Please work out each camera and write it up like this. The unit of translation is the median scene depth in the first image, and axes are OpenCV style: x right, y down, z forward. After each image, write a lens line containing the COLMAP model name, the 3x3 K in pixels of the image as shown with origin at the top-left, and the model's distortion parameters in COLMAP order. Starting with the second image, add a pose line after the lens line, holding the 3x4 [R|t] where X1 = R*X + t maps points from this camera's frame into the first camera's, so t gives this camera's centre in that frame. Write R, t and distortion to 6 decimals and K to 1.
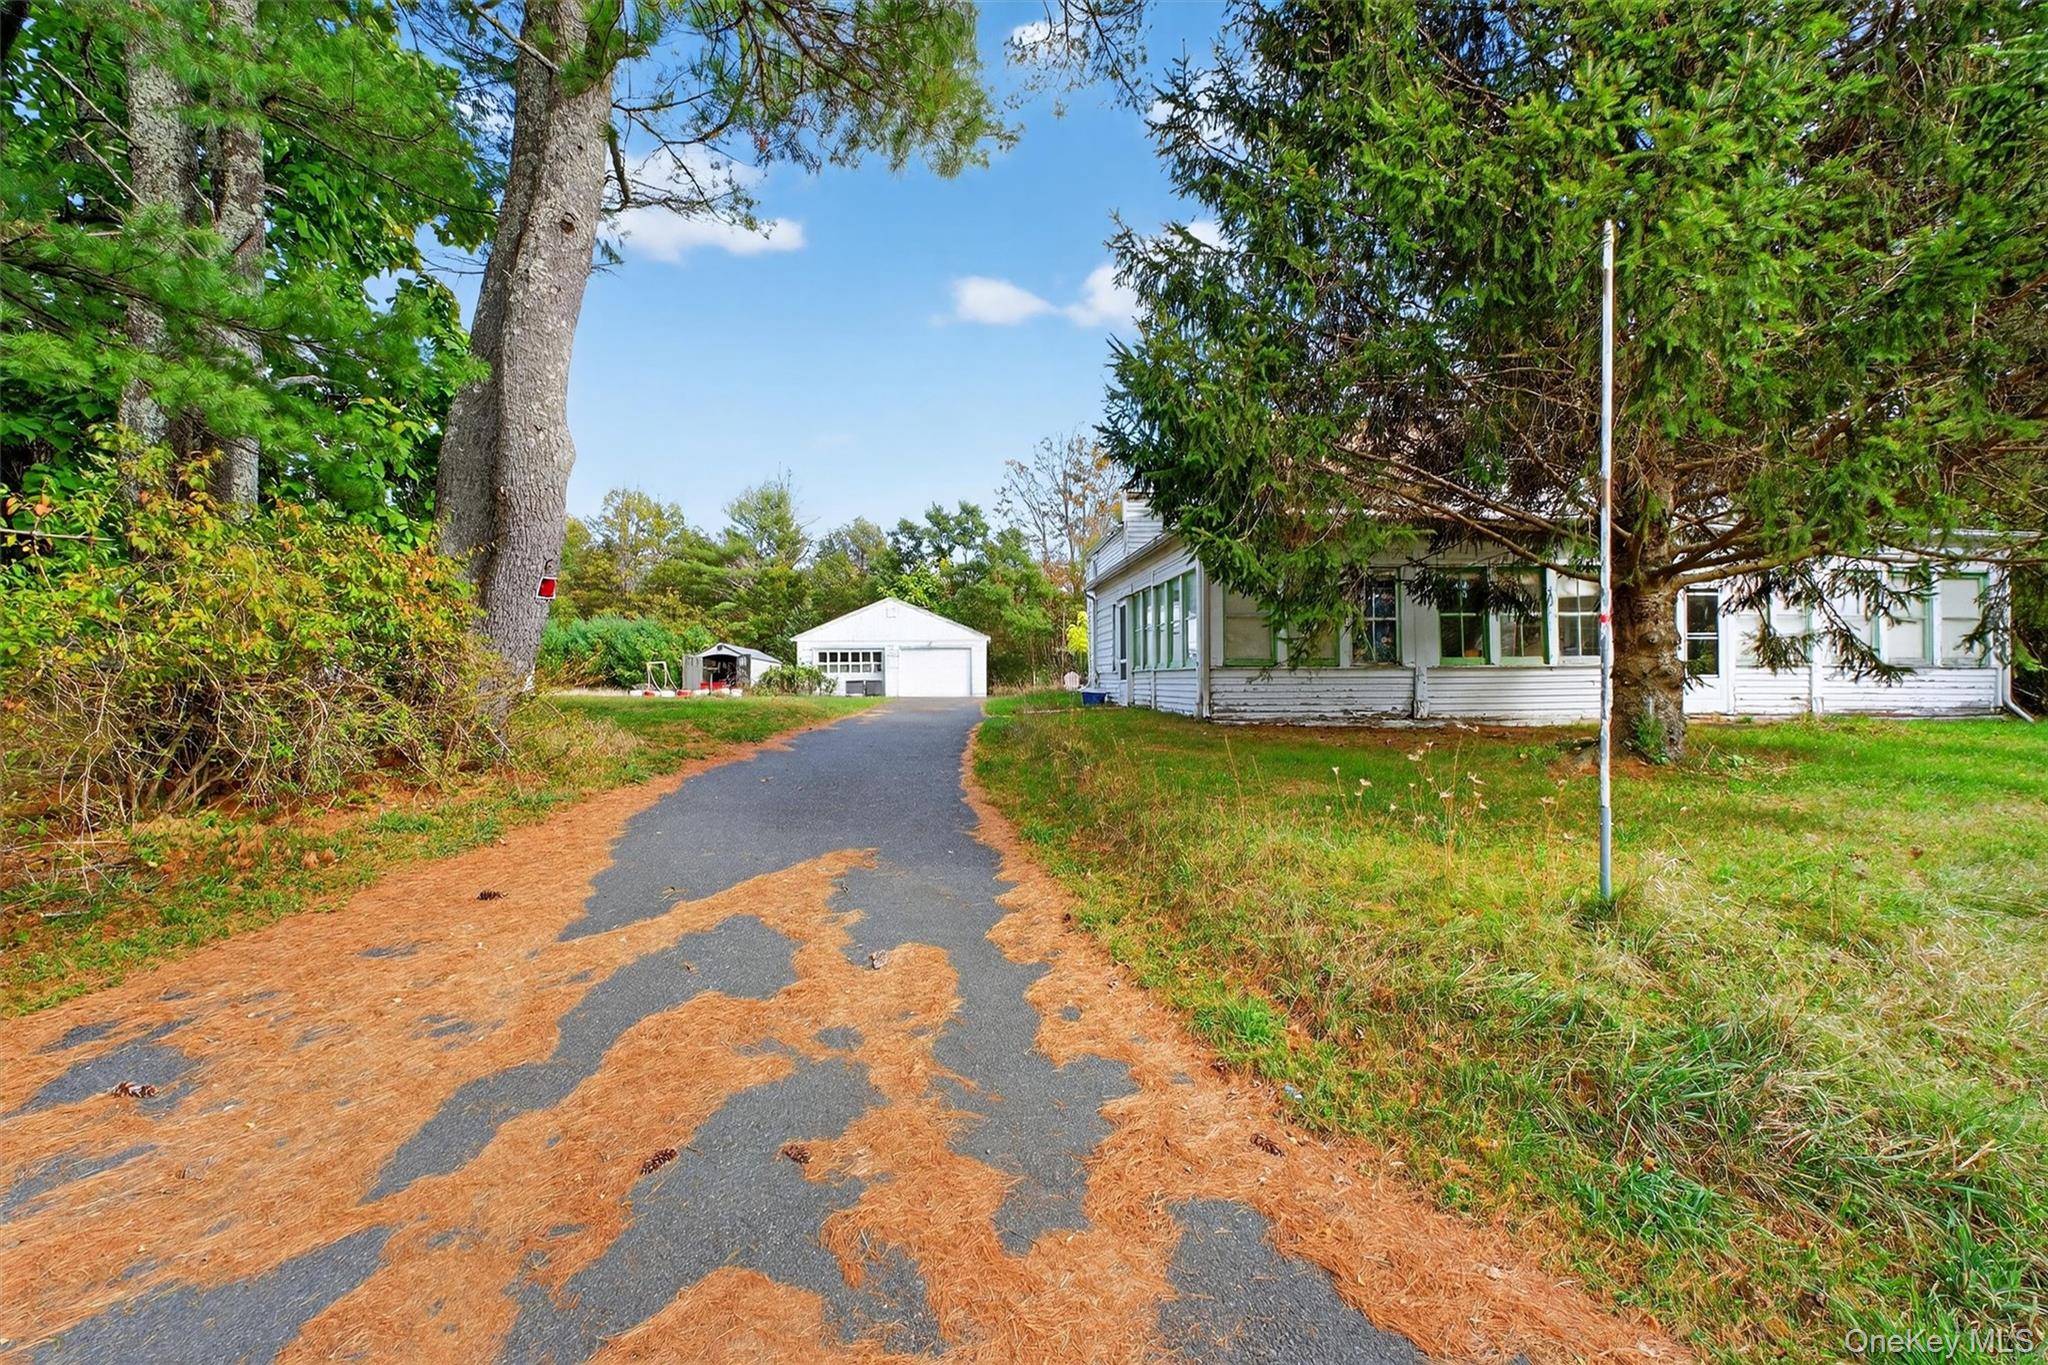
lens RADIAL K [[957.1, 0, 1024.0], [0, 957.1, 682.5], [0, 0, 1]] dist [0.000580, 0.000297]
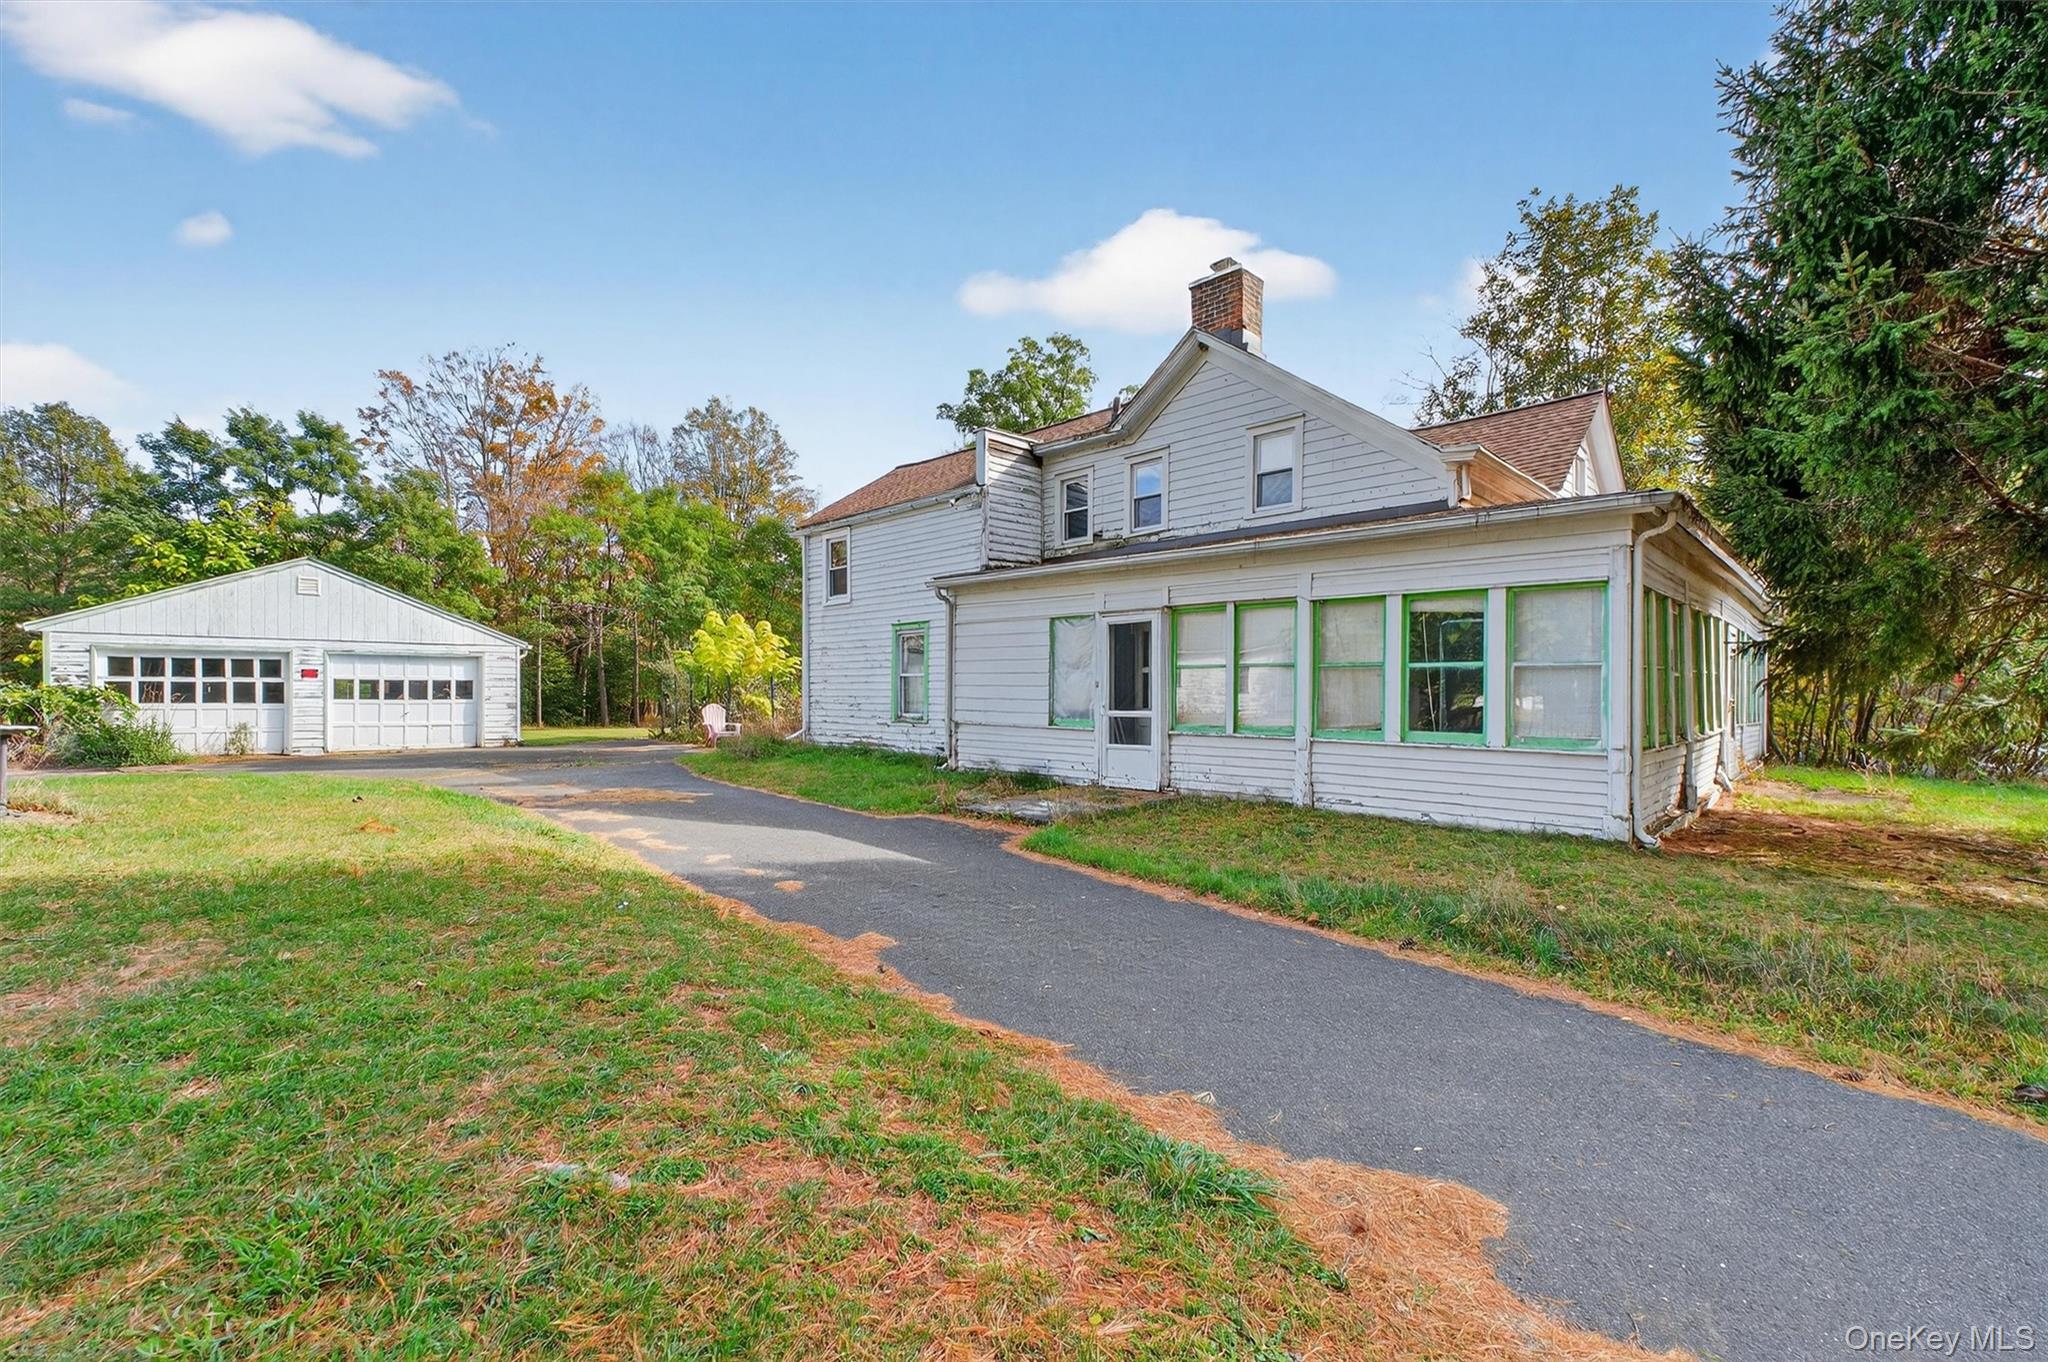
lens RADIAL K [[957.1, 0, 1024.0], [0, 957.1, 681.0], [0, 0, 1]] dist [0.000580, 0.000297]
pose [[0.746301, 0.030432, 0.664913, -0.135598], [-0.019134, 0.999522, -0.024270, -0.011135], [-0.665334, 0.005390, 0.746527, 0.239495]]
